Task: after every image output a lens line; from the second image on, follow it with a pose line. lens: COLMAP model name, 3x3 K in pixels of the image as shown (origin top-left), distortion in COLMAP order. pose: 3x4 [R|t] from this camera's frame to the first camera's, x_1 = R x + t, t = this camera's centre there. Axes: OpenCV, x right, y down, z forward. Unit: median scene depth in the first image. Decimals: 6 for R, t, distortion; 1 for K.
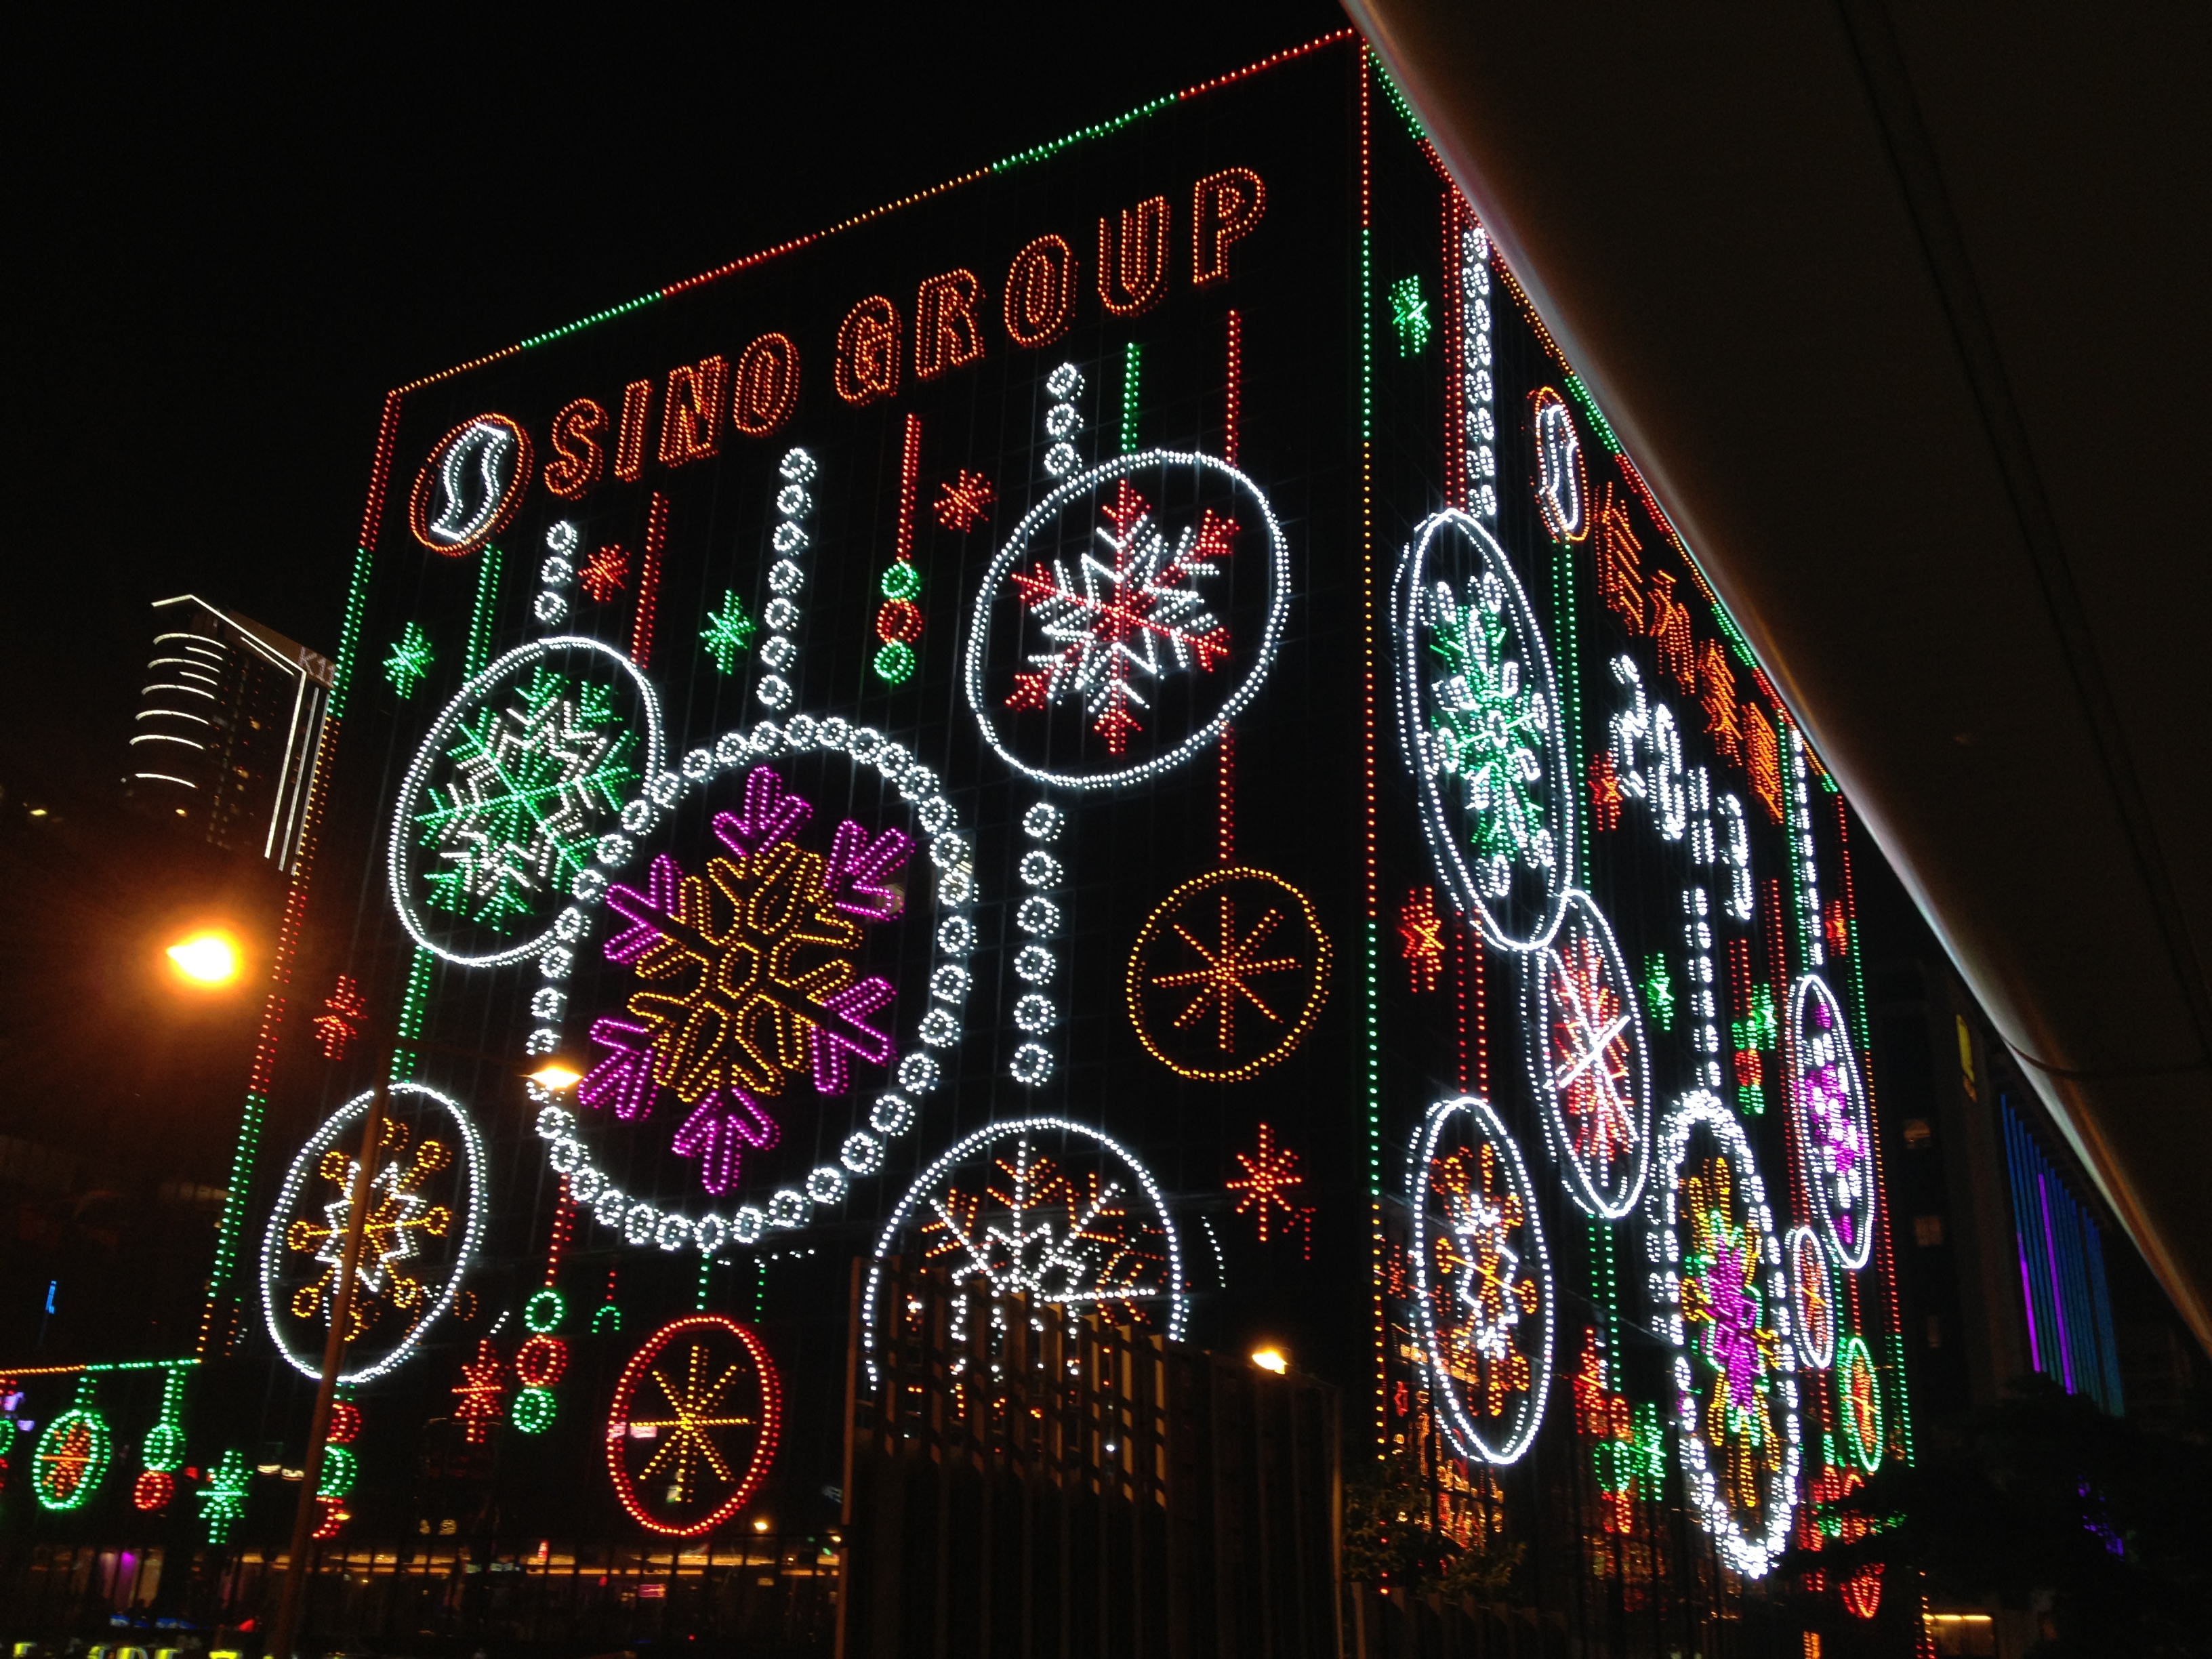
lens RADIAL K [[2067.9, 0, 1094.7], [0, 2067.9, 830.3], [0, 0, 1]] dist [0.169494, -0.379890]
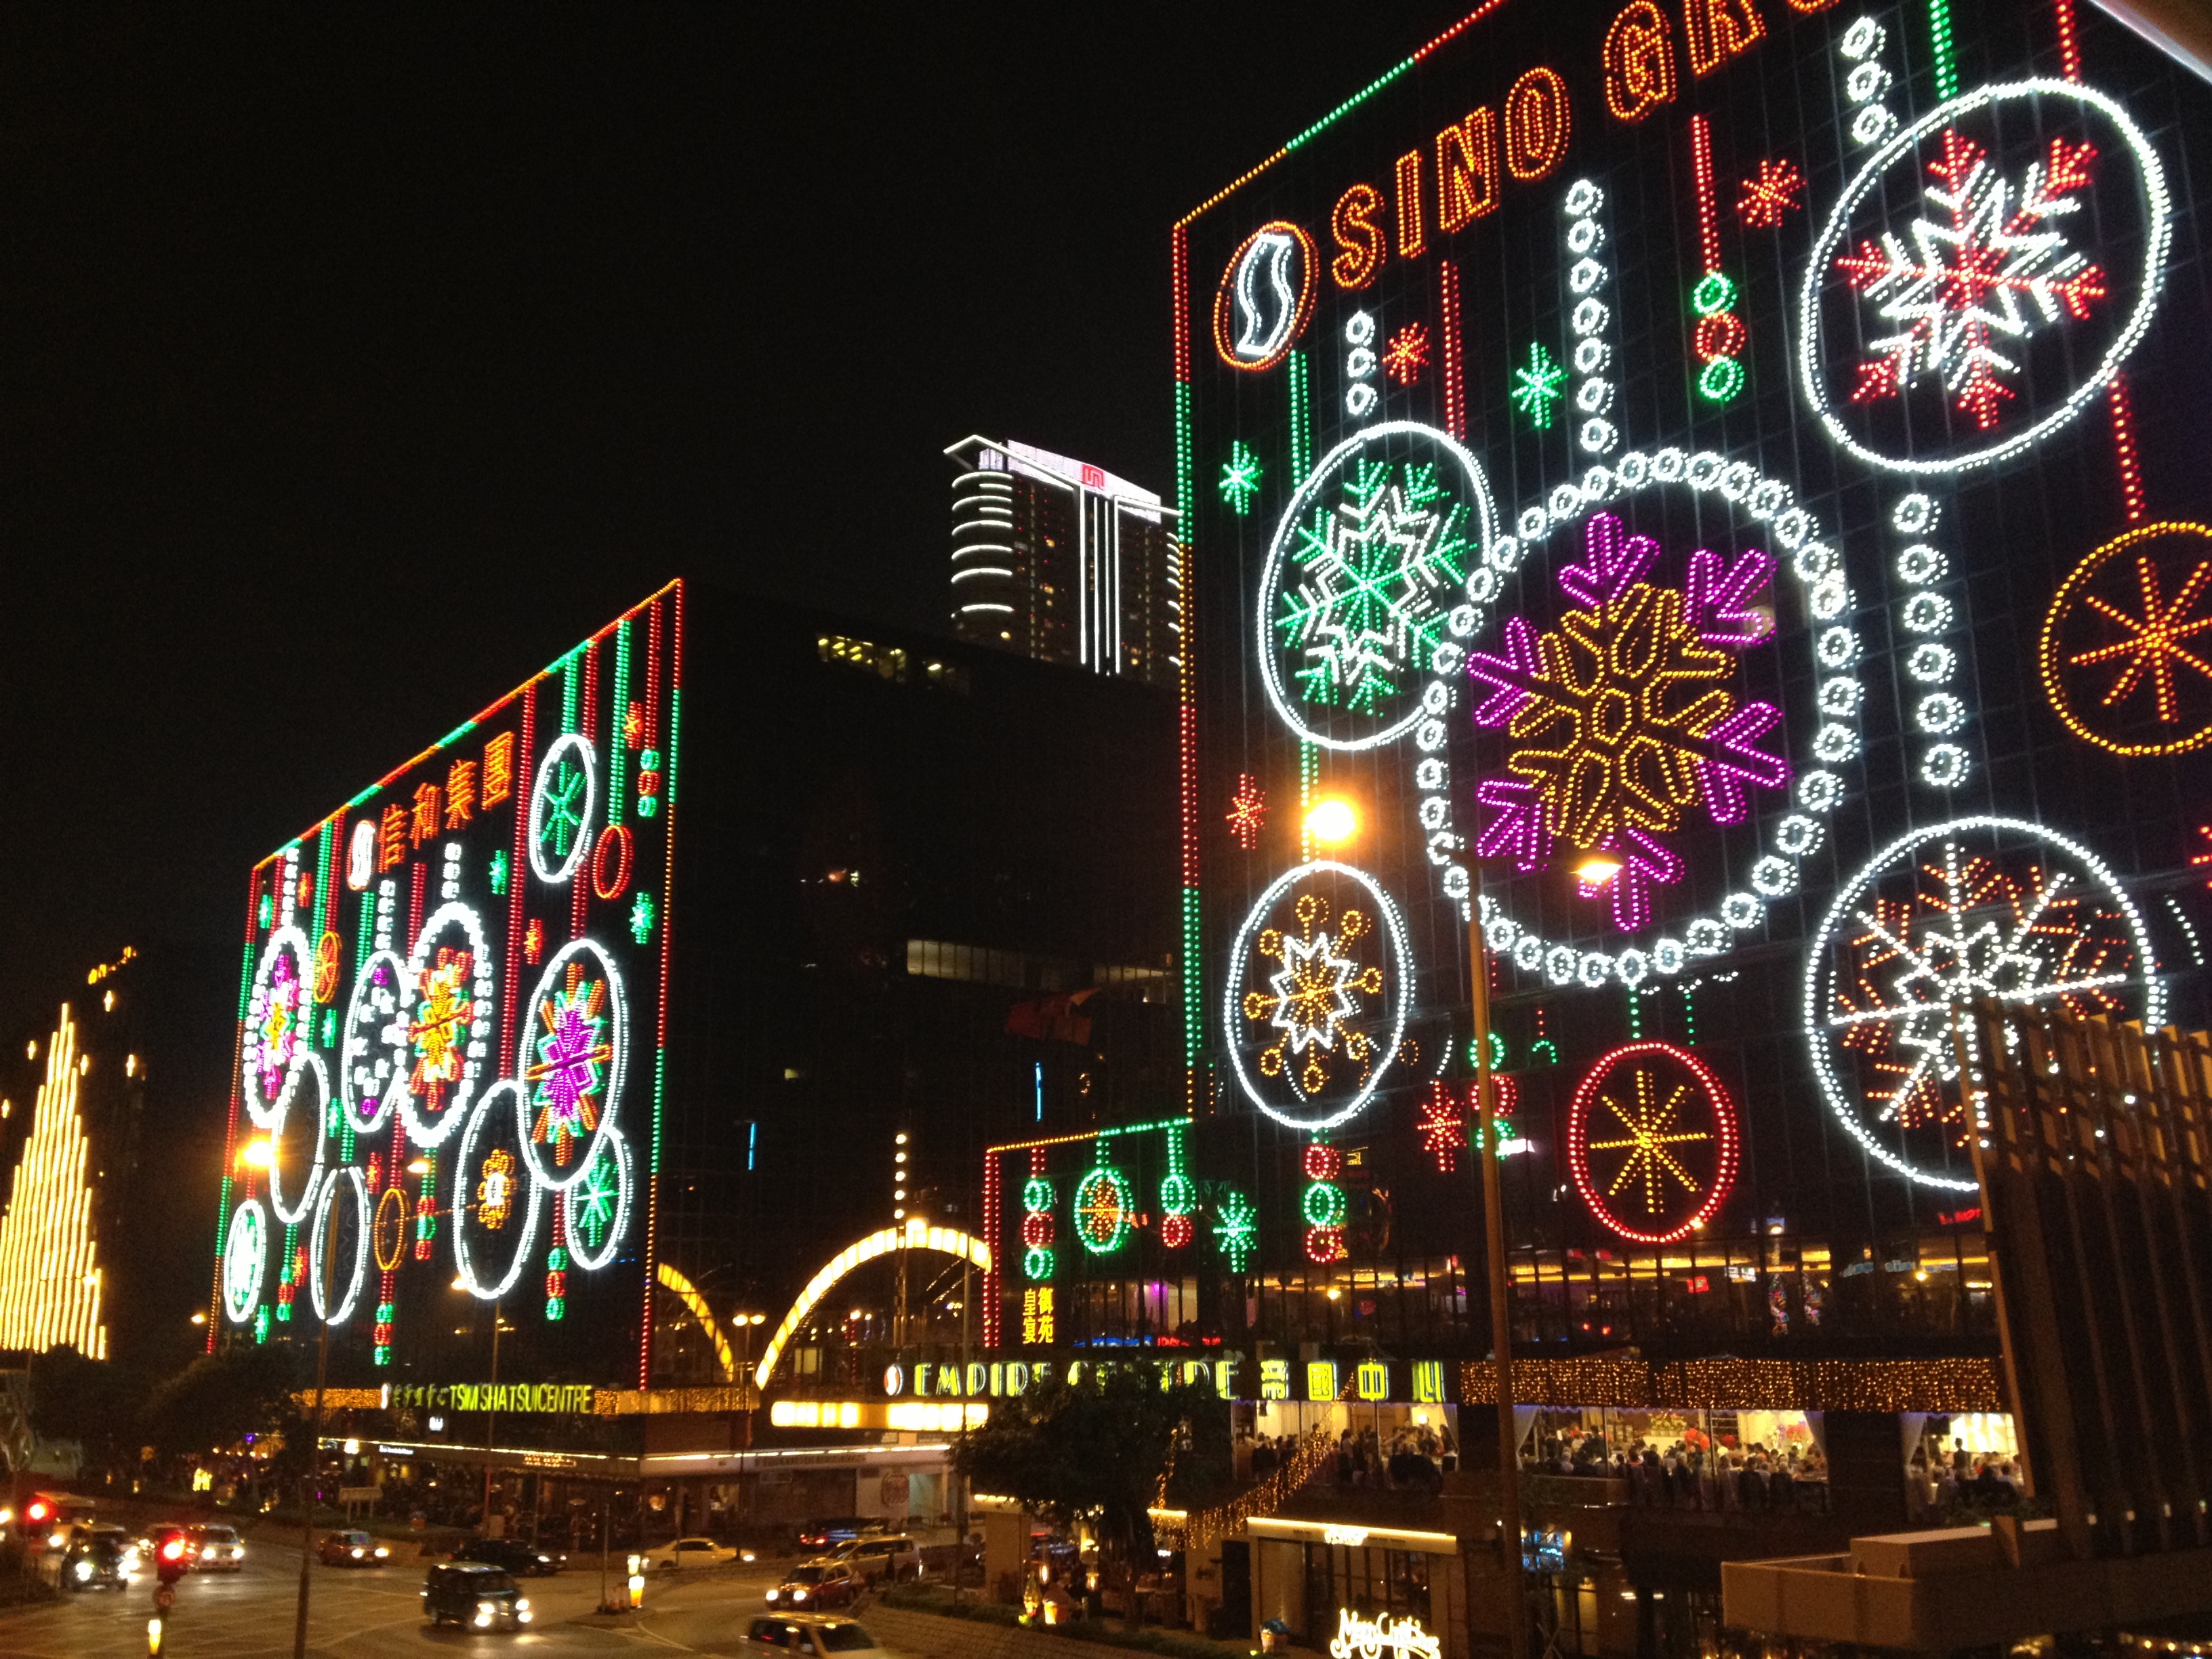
lens RADIAL K [[2067.9, 0, 1094.7], [0, 2067.9, 830.3], [0, 0, 1]] dist [0.169494, -0.379890]
pose [[0.917925, -0.141731, -0.370575, -0.031457], [0.189406, 0.977253, 0.095403, -0.024487], [0.348624, -0.157762, 0.923890, -0.051265]]
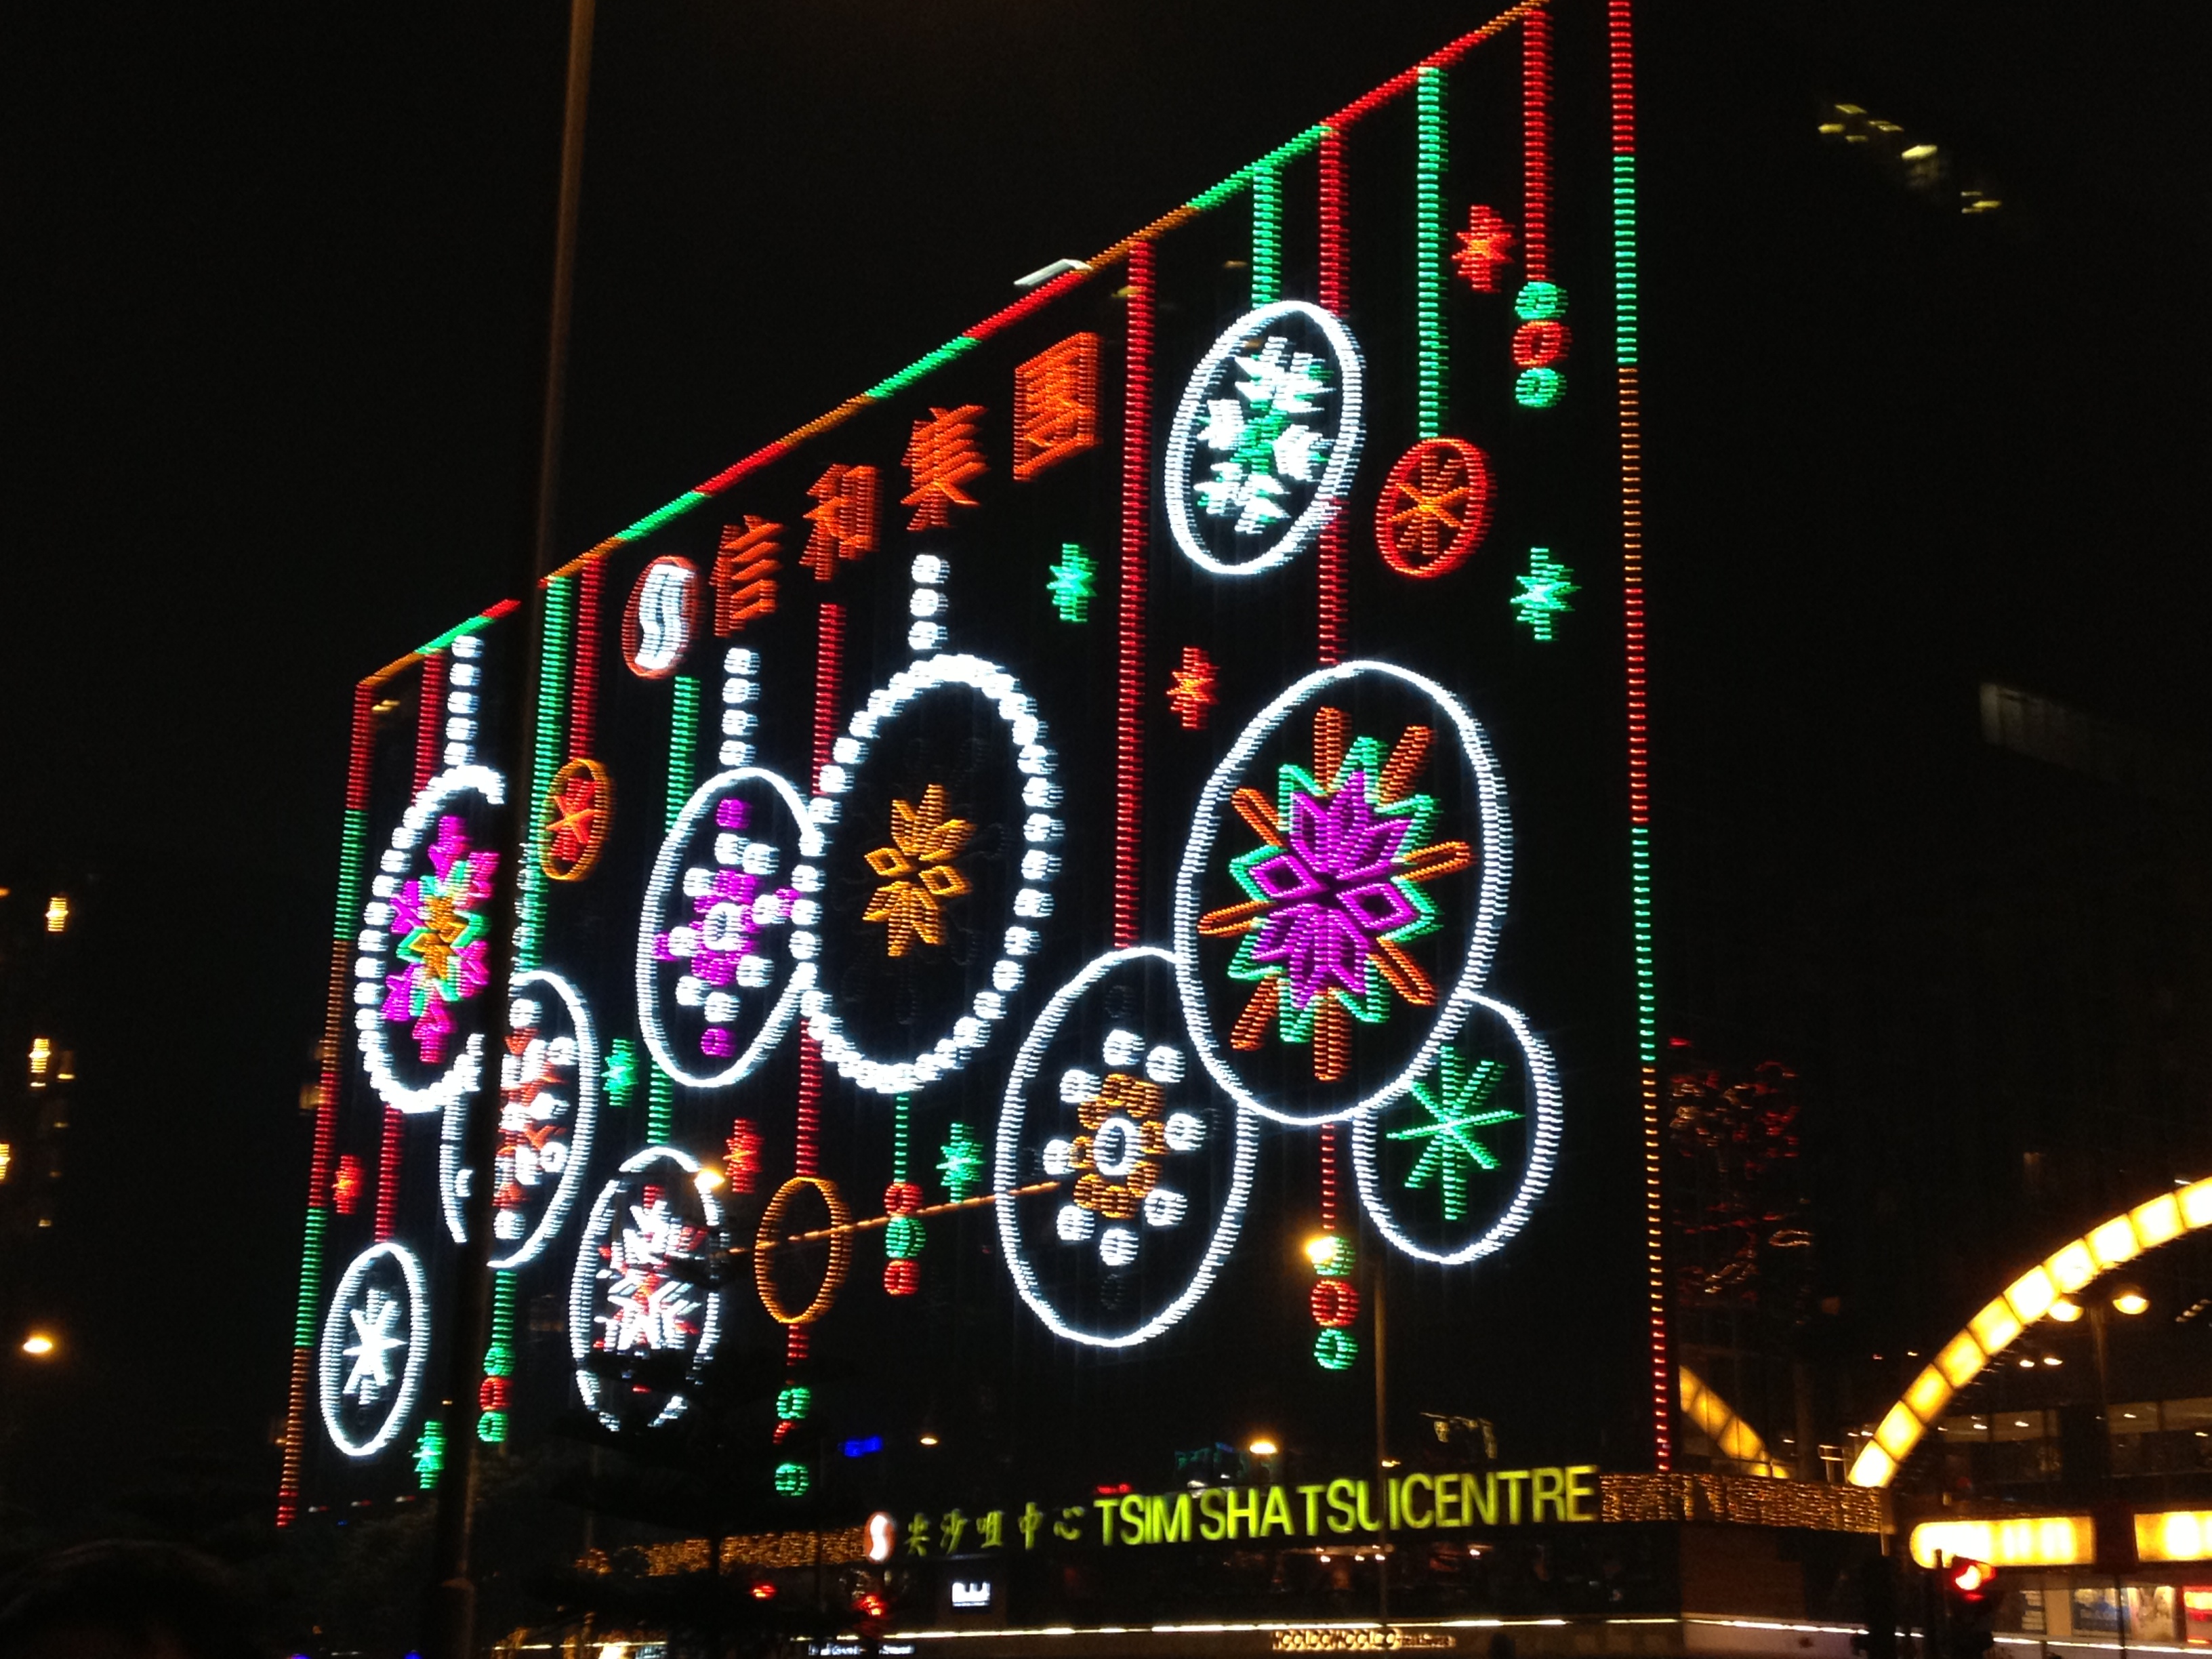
lens RADIAL K [[2957.5, 0, 1174.1], [0, 2957.5, 851.8], [0, 0, 1]] dist [0.089288, 0.050535]
pose [[0.940535, -0.122216, -0.316951, -0.884115], [0.152323, 0.985710, 0.071921, 0.154004], [0.303632, -0.115923, 0.945711, 0.168669]]
